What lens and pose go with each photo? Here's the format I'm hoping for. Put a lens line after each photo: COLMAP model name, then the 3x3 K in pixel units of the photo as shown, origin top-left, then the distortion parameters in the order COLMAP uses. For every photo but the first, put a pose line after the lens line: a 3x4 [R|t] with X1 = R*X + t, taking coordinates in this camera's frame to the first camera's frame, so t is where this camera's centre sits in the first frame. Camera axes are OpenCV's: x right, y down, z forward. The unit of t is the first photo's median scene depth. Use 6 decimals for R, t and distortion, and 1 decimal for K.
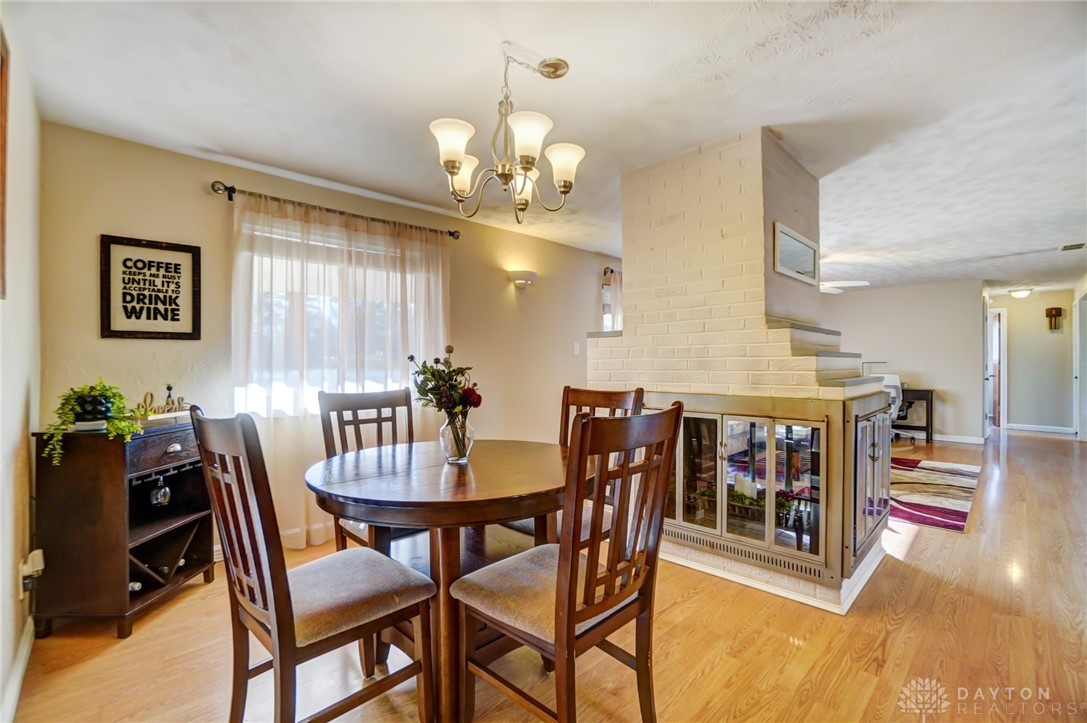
lens RADIAL K [[471.2, 0, 534.1], [0, 471.2, 363.5], [0, 0, 1]] dist [-0.024159, 0.002603]
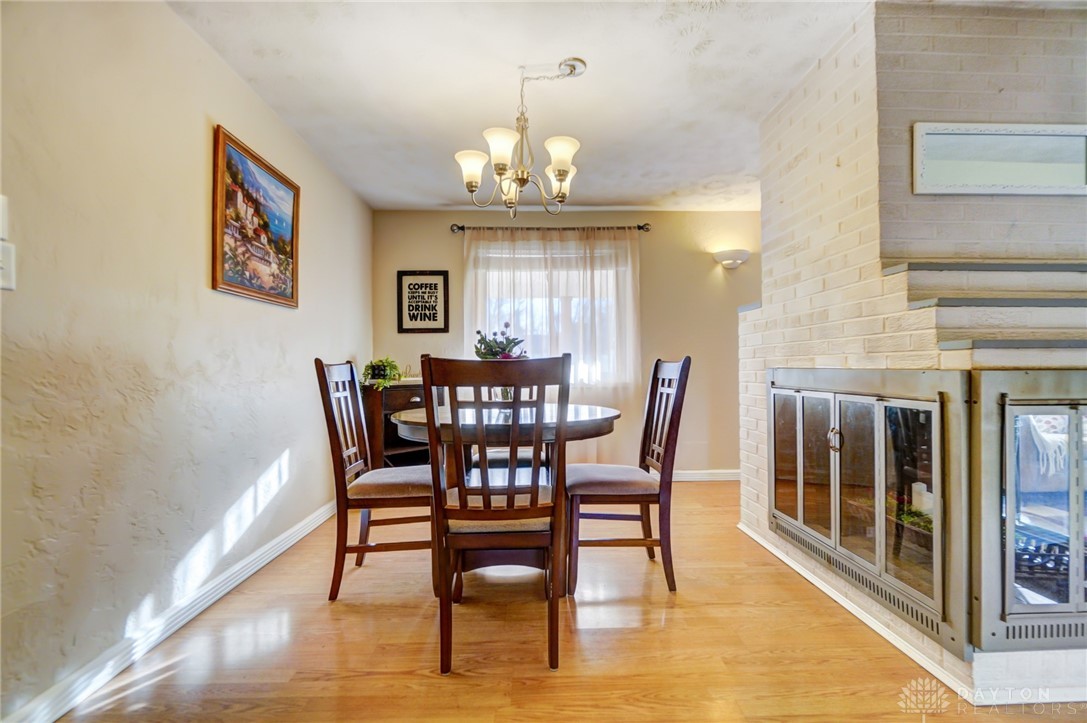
lens RADIAL K [[461.8, 0, 544.5], [0, 461.8, 362.1], [0, 0, 1]] dist [0.016199, 0.000687]
pose [[0.753478, -0.006064, -0.657446, 0.491203], [0.001961, 0.999974, -0.006976, 0.055023], [0.657471, 0.003967, 0.753470, 0.084278]]
